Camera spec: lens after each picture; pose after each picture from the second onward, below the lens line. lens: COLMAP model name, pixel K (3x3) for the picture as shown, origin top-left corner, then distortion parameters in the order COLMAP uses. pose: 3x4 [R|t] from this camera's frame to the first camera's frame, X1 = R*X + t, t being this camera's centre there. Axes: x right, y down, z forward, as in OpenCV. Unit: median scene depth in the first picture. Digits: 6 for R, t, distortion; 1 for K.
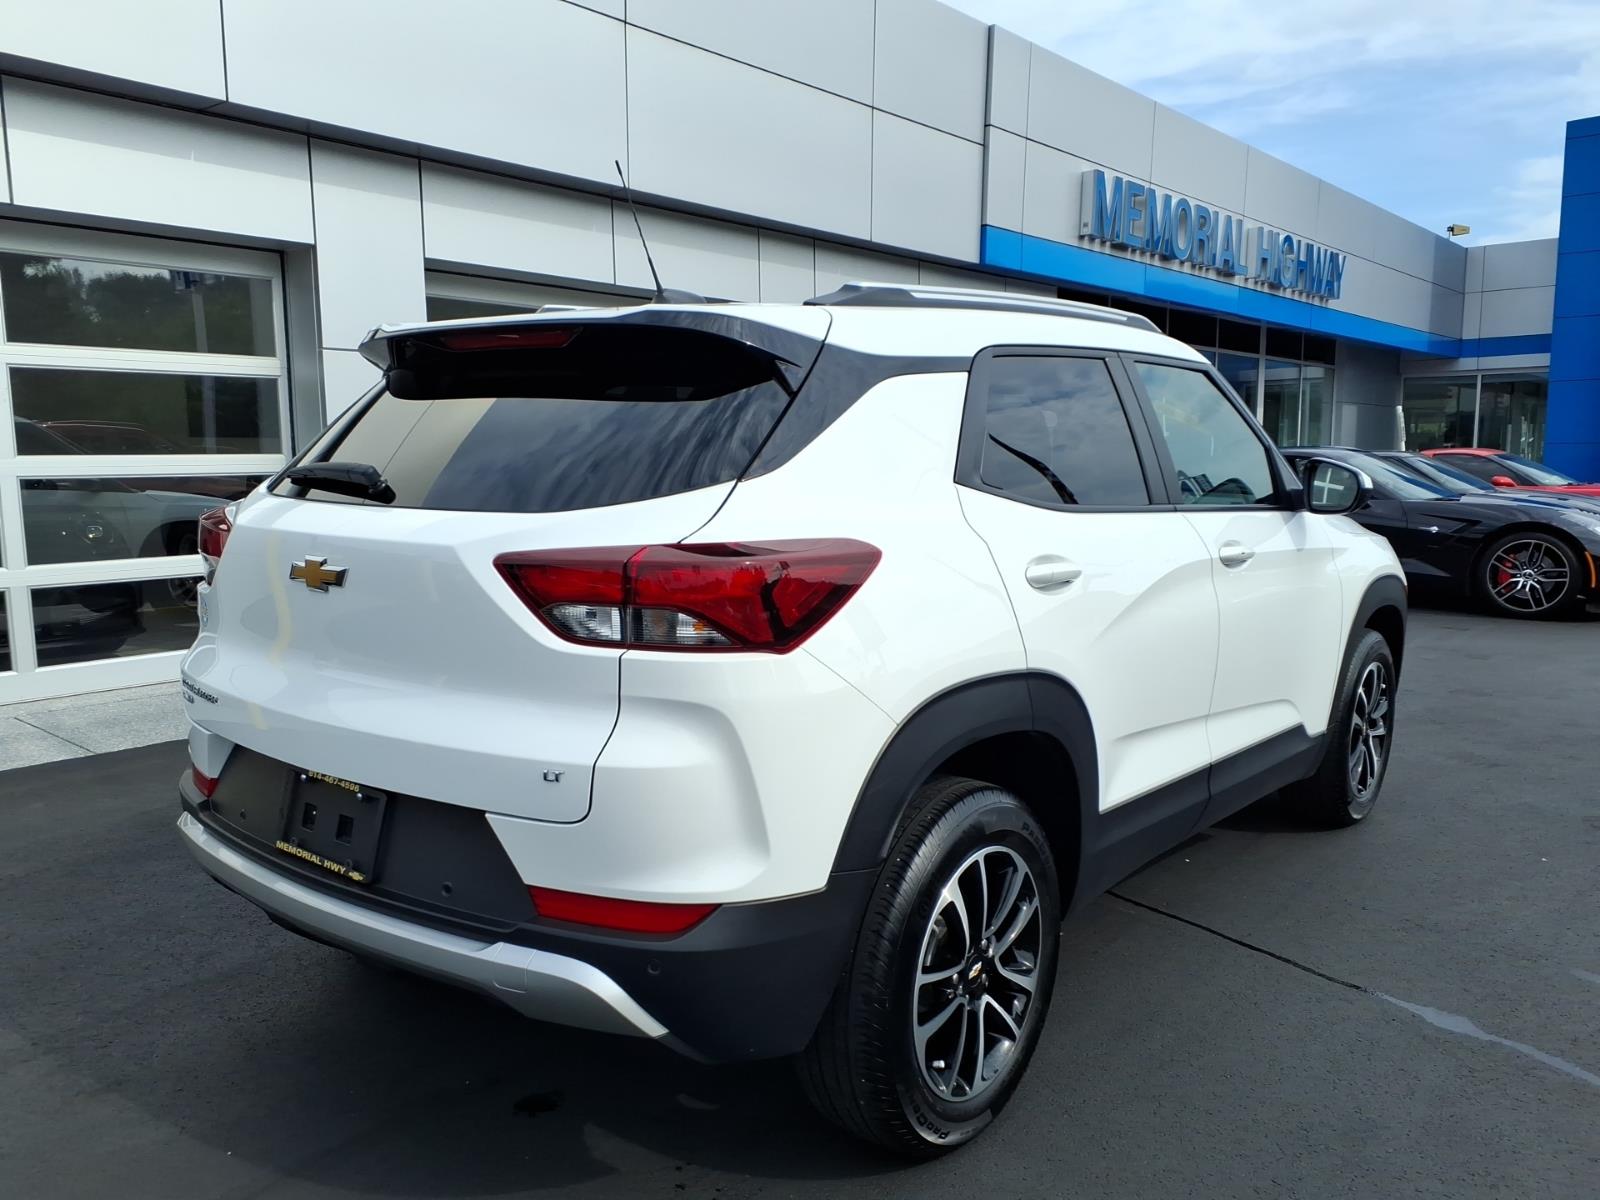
lens RADIAL K [[1322.1, 0, 813.9], [0, 1322.1, 594.5], [0, 0, 1]] dist [0.042607, -0.027452]
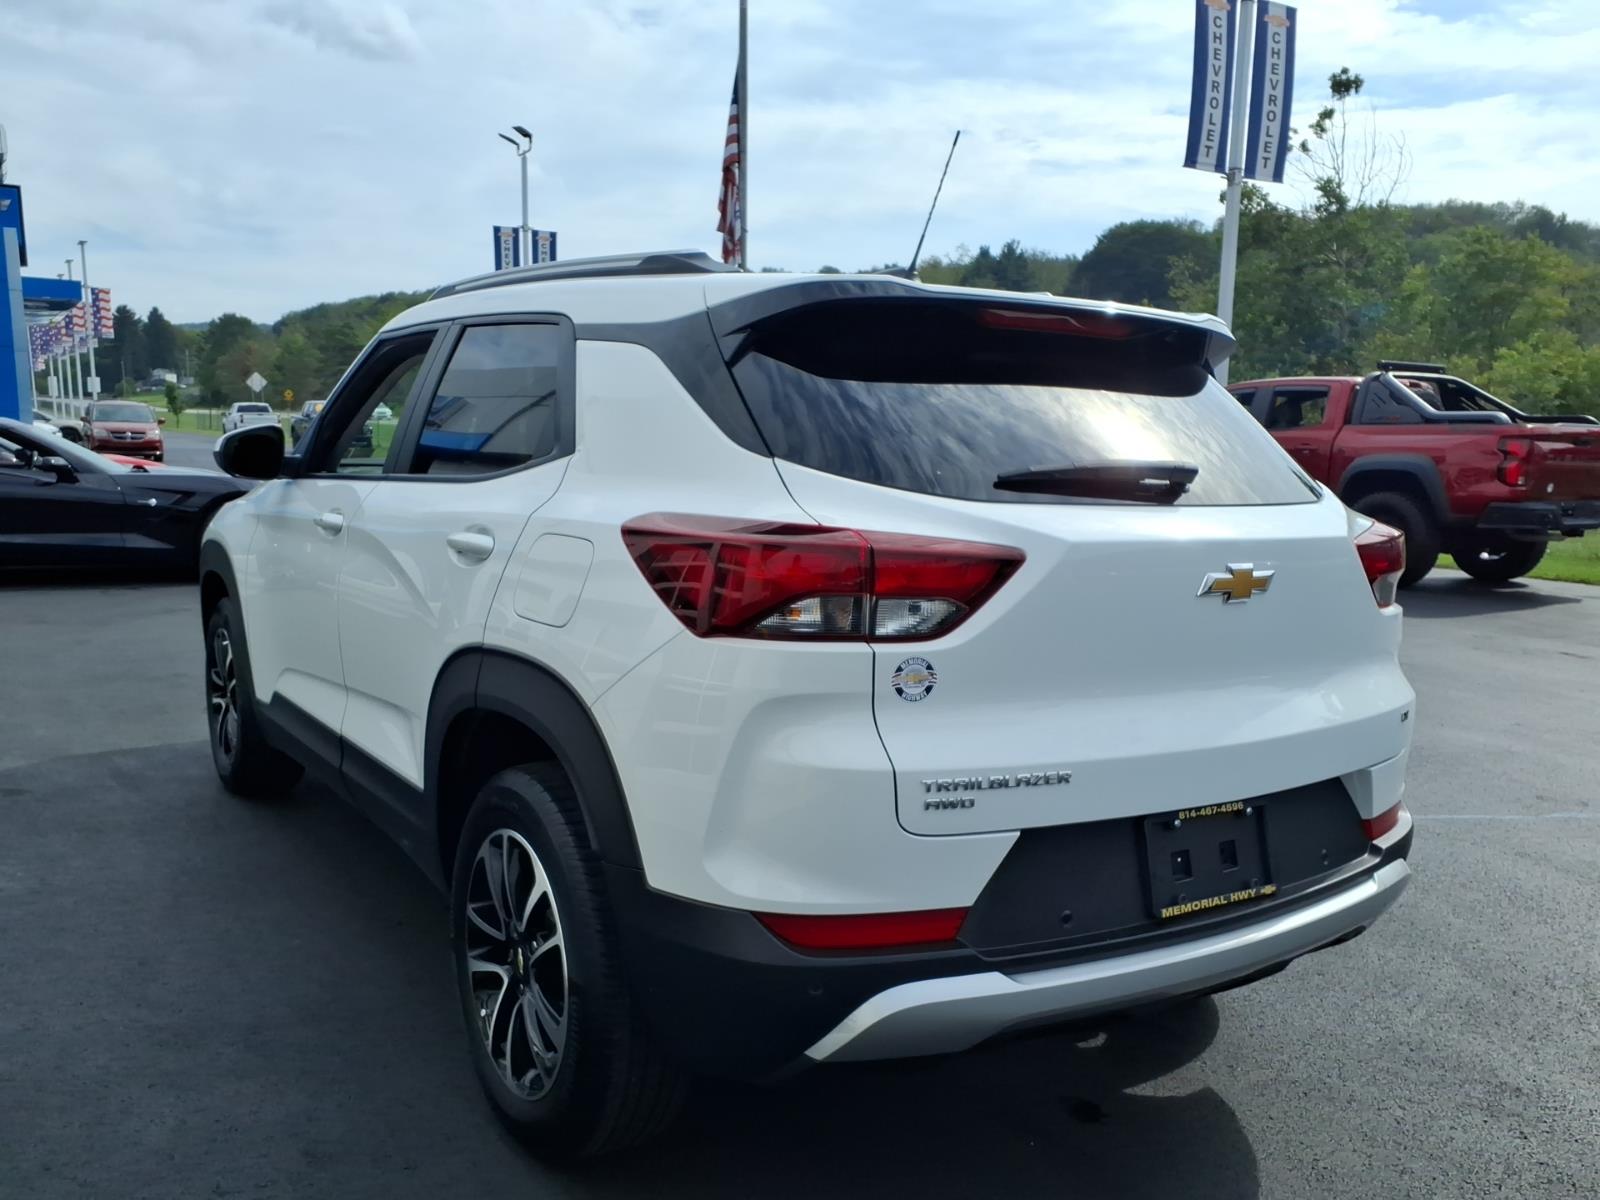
lens RADIAL K [[1322.1, 0, 790.7], [0, 1322.1, 593.8], [0, 0, 1]] dist [0.042607, -0.027452]
pose [[0.294465, -0.111990, 0.949078, -1.297118], [0.086640, 0.992149, 0.090191, -0.114864], [-0.951727, 0.055670, 0.301856, 0.994490]]
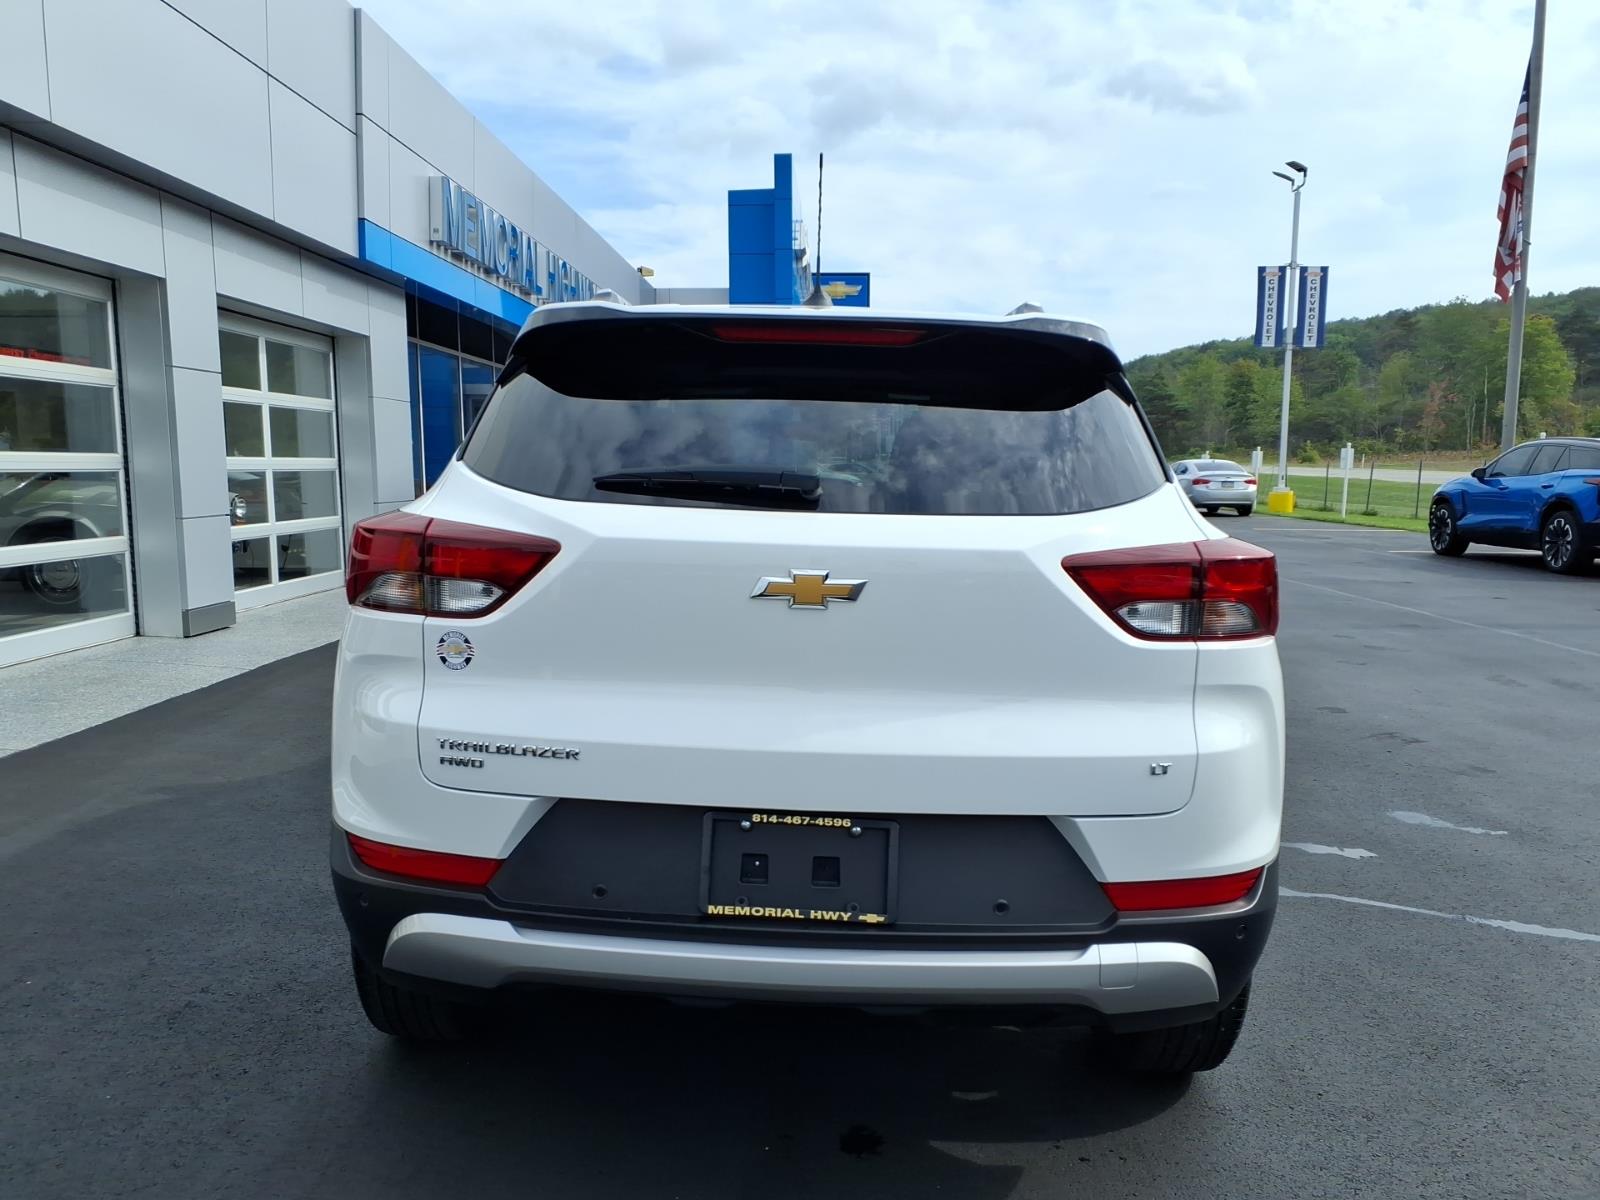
lens RADIAL K [[1322.1, 0, 782.2], [0, 1322.1, 590.9], [0, 0, 1]] dist [0.042607, -0.027452]
pose [[0.791802, -0.047470, 0.608930, -0.905095], [0.054026, 0.998511, 0.007589, -0.021890], [-0.608383, 0.026889, 0.793188, 0.303067]]
